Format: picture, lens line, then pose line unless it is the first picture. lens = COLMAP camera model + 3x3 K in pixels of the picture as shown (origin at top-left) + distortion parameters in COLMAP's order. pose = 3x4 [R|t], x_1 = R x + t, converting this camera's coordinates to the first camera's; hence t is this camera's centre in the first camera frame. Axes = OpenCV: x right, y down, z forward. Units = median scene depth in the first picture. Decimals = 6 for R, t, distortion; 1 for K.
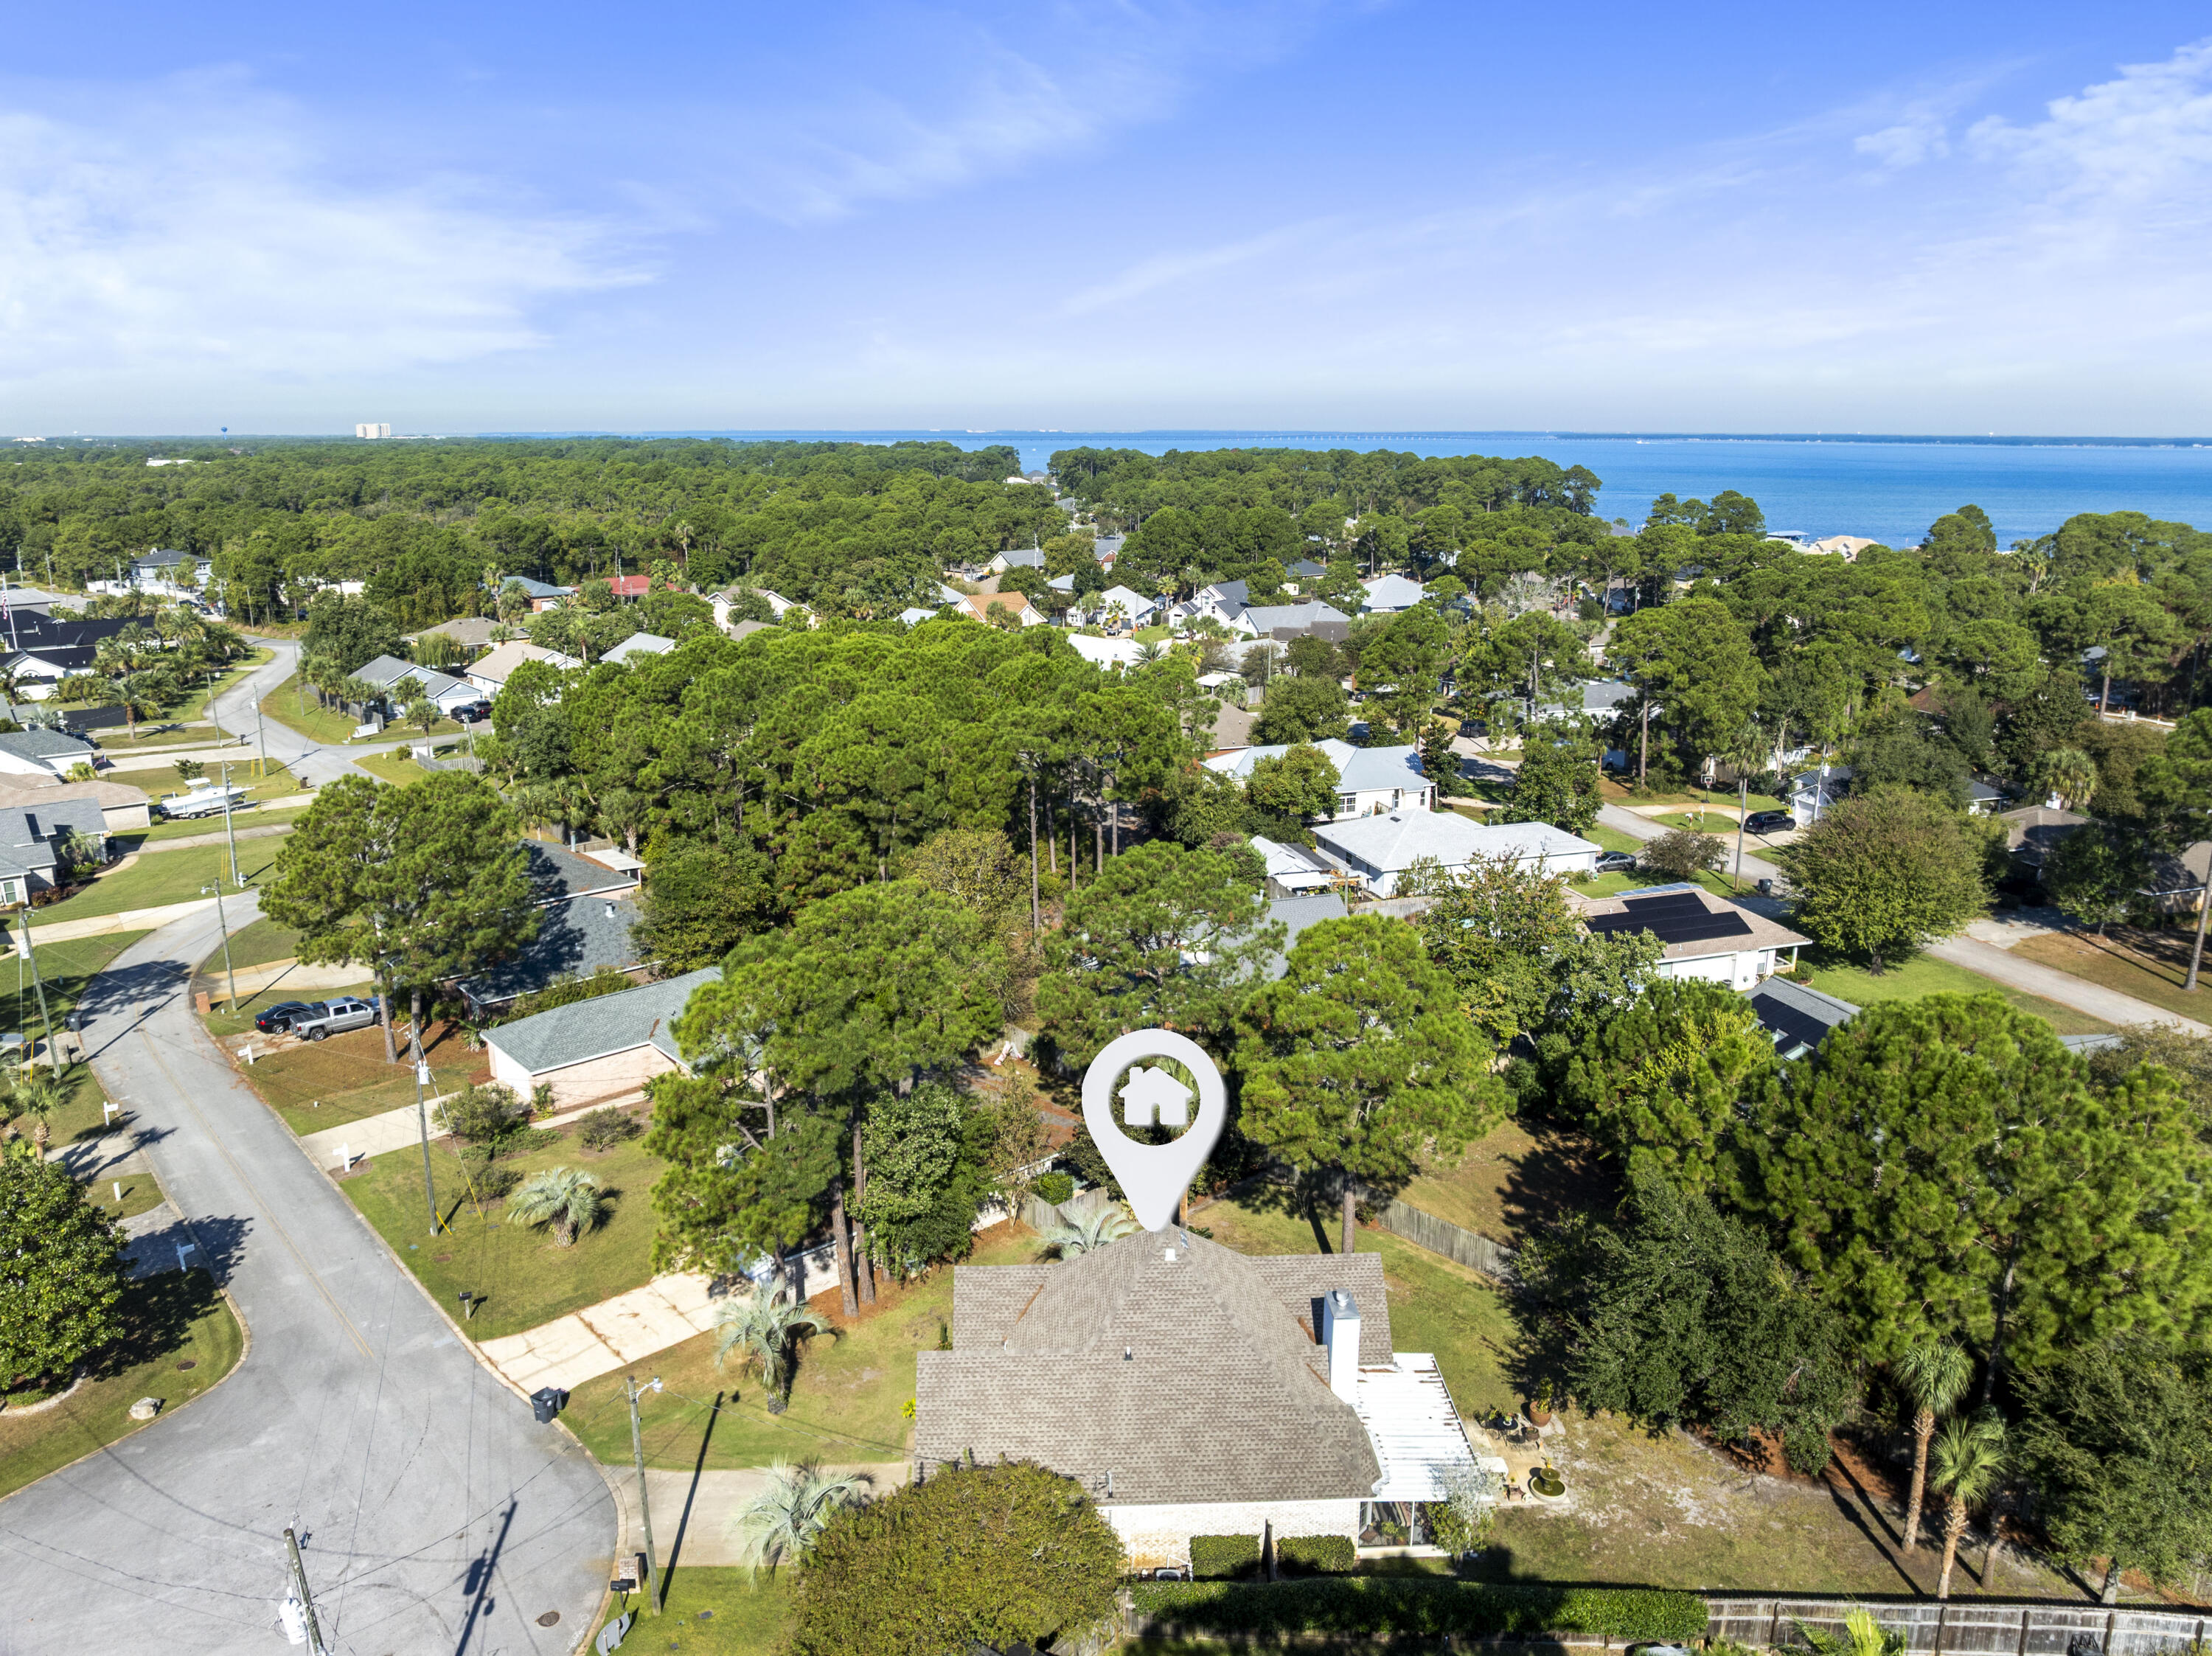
lens RADIAL K [[1559.0, 0, 1106.0], [0, 1559.0, 828.0], [0, 0, 1]] dist [-0.035133, -0.002065]
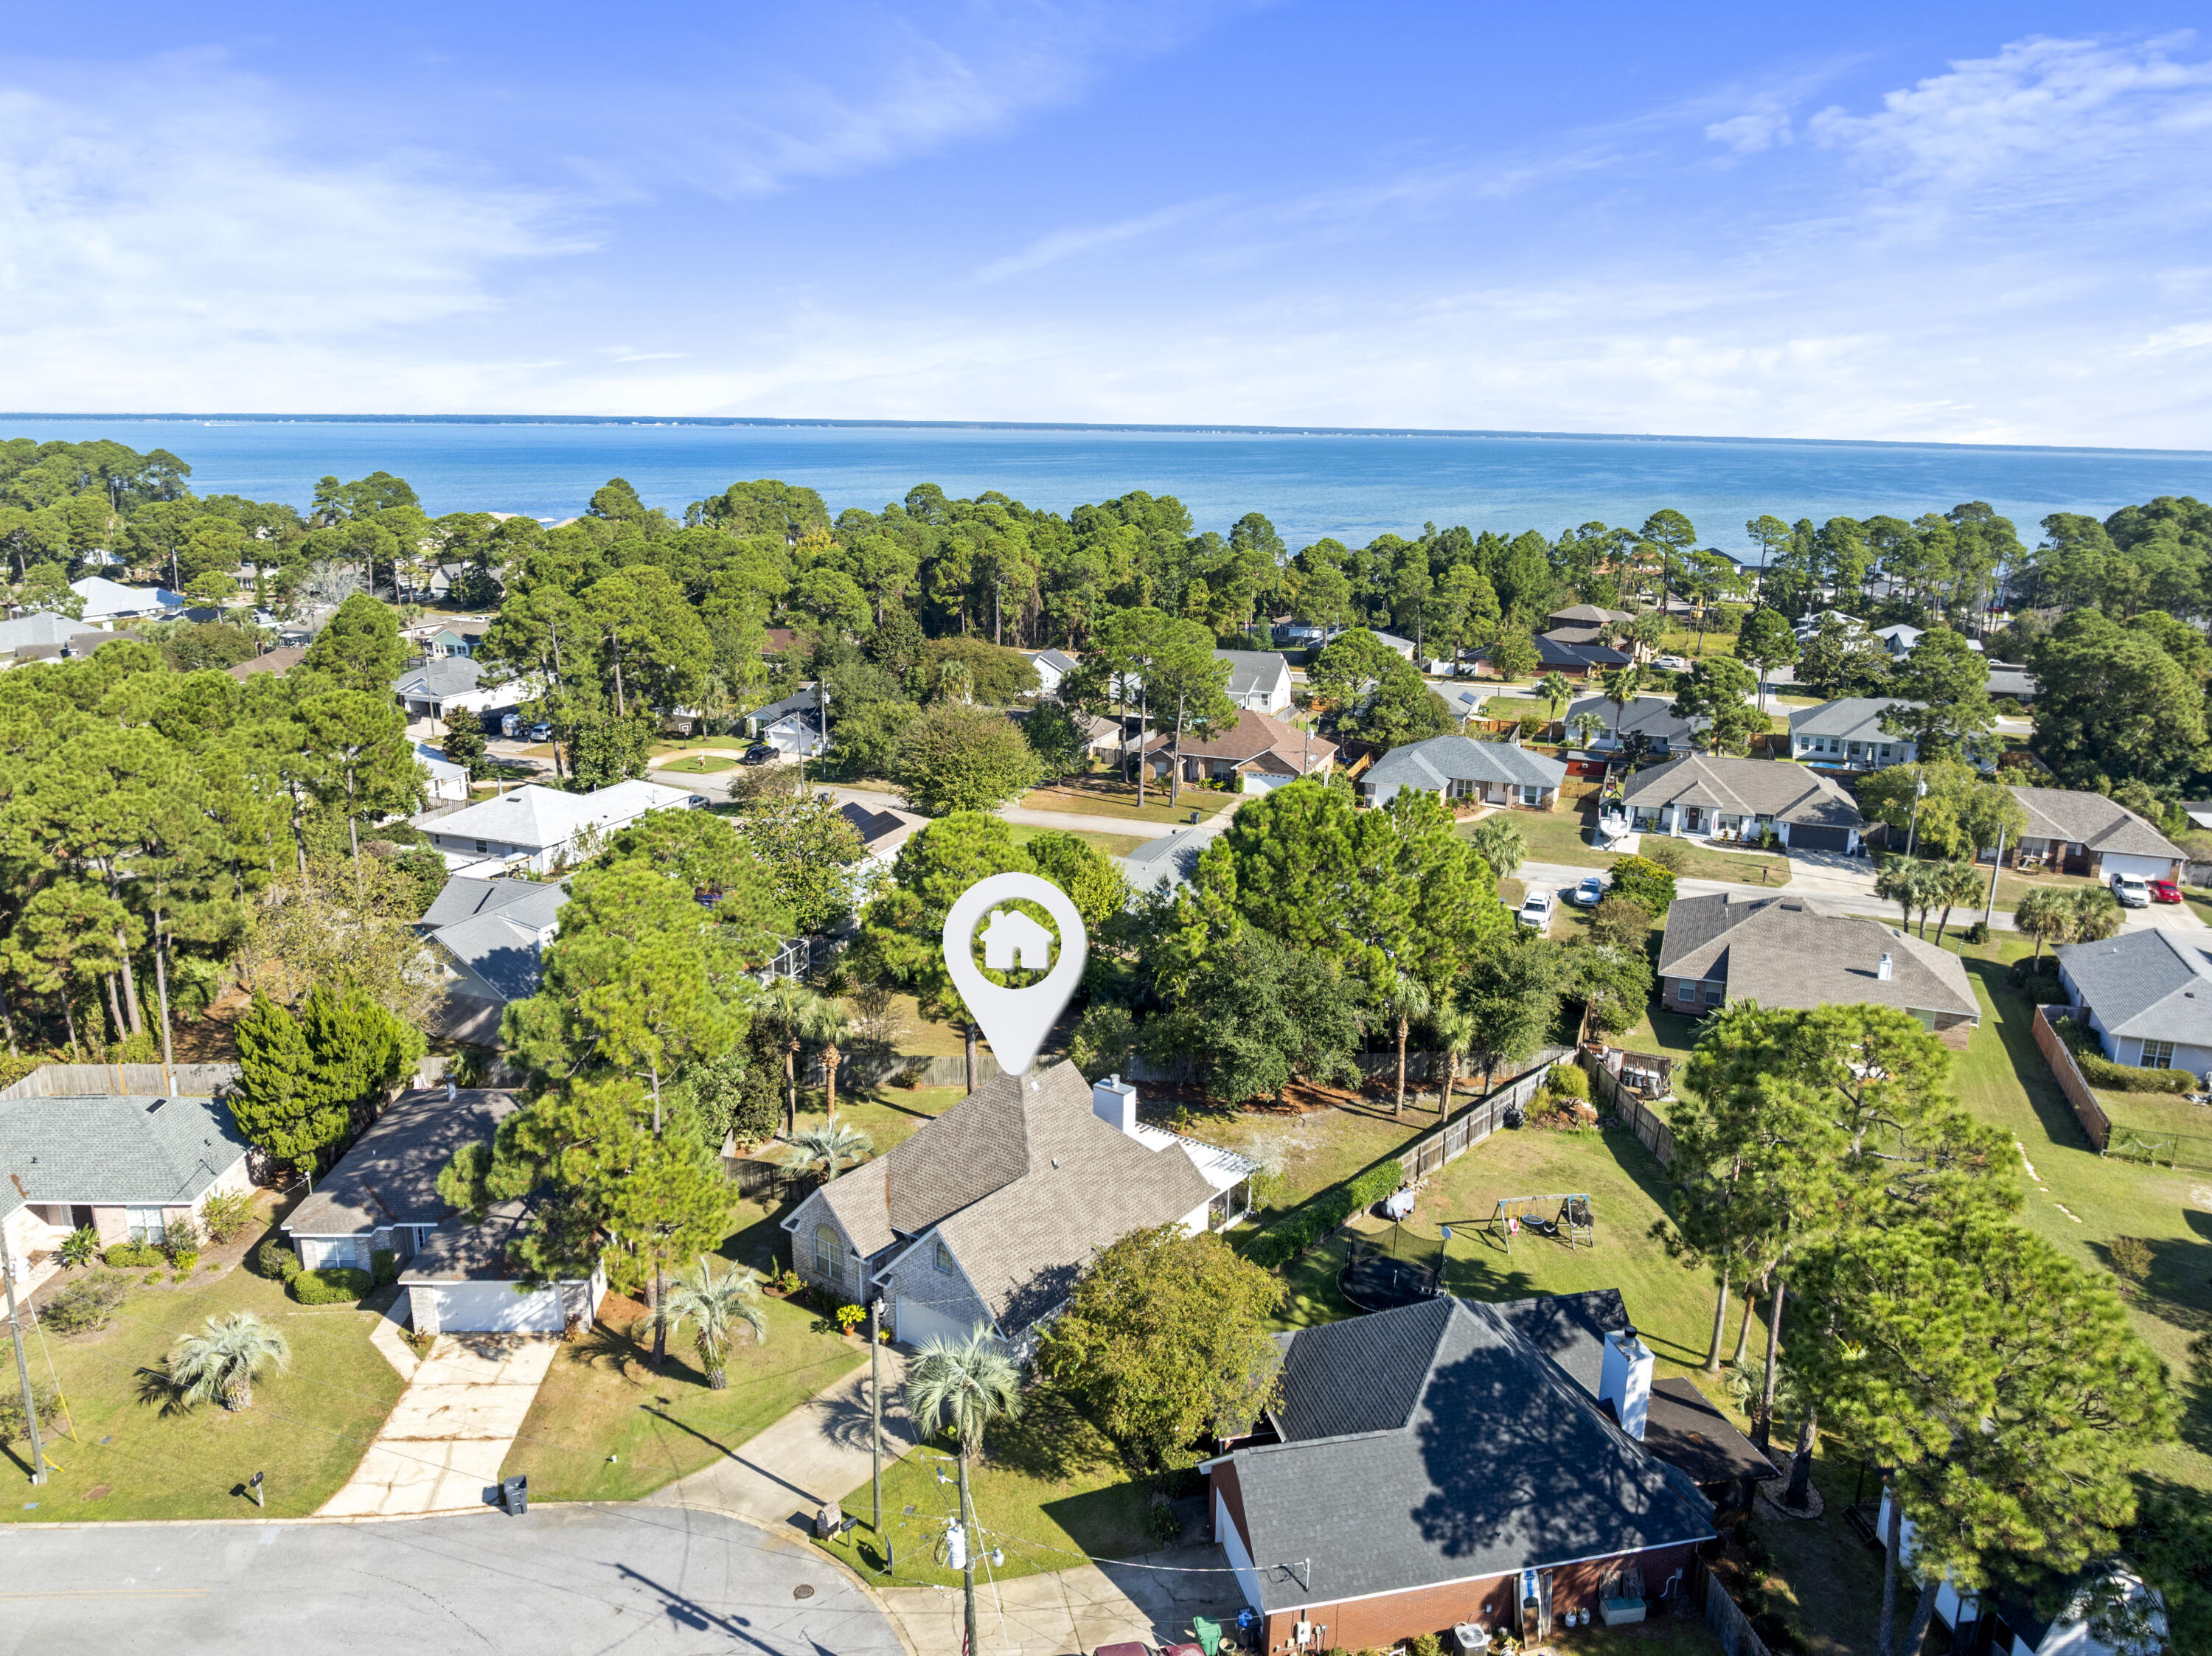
lens RADIAL K [[1559.0, 0, 1106.0], [0, 1559.0, 828.0], [0, 0, 1]] dist [-0.035133, -0.002065]
pose [[0.631565, -0.187854, 0.752221, -0.782480], [0.178466, 0.979374, 0.094741, -0.032939], [-0.754503, 0.074411, 0.652064, 0.129620]]
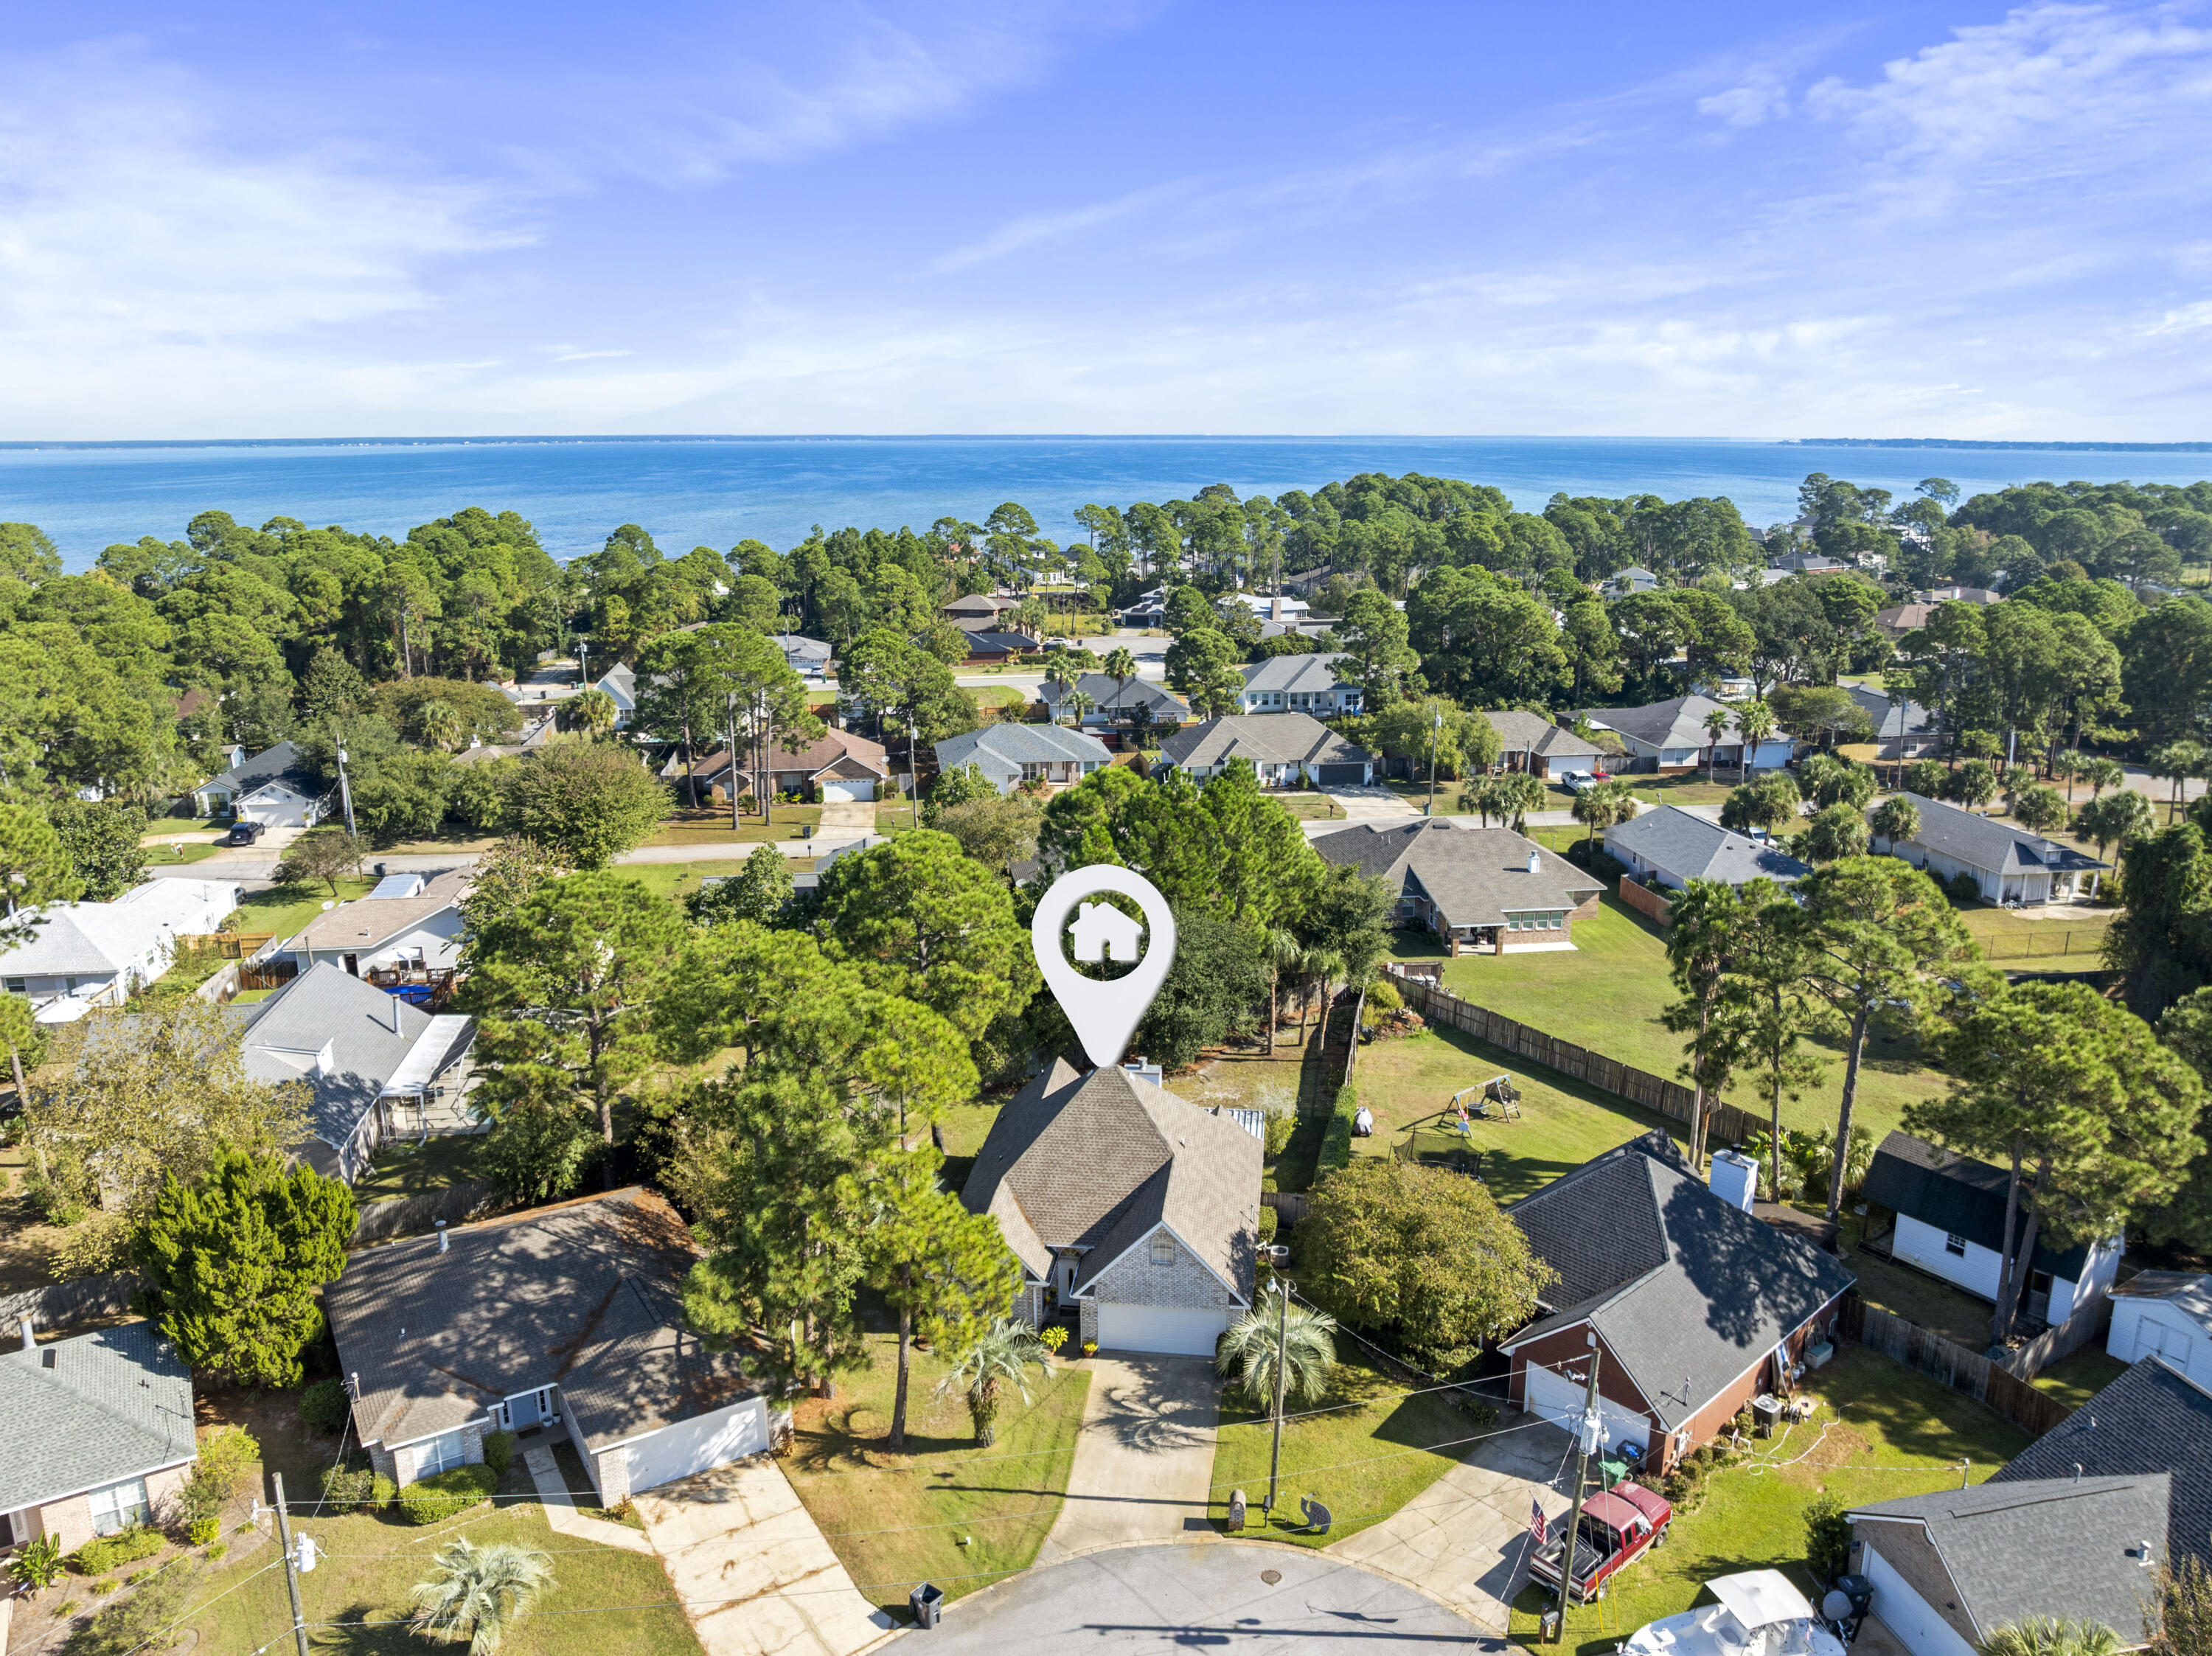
lens RADIAL K [[1559.0, 0, 1106.0], [0, 1559.0, 828.0], [0, 0, 1]] dist [-0.035133, -0.002065]
pose [[0.175206, -0.244398, 0.953715, -1.080212], [0.244946, 0.949060, 0.198206, -0.169575], [-0.953574, 0.198882, 0.226145, 0.669388]]
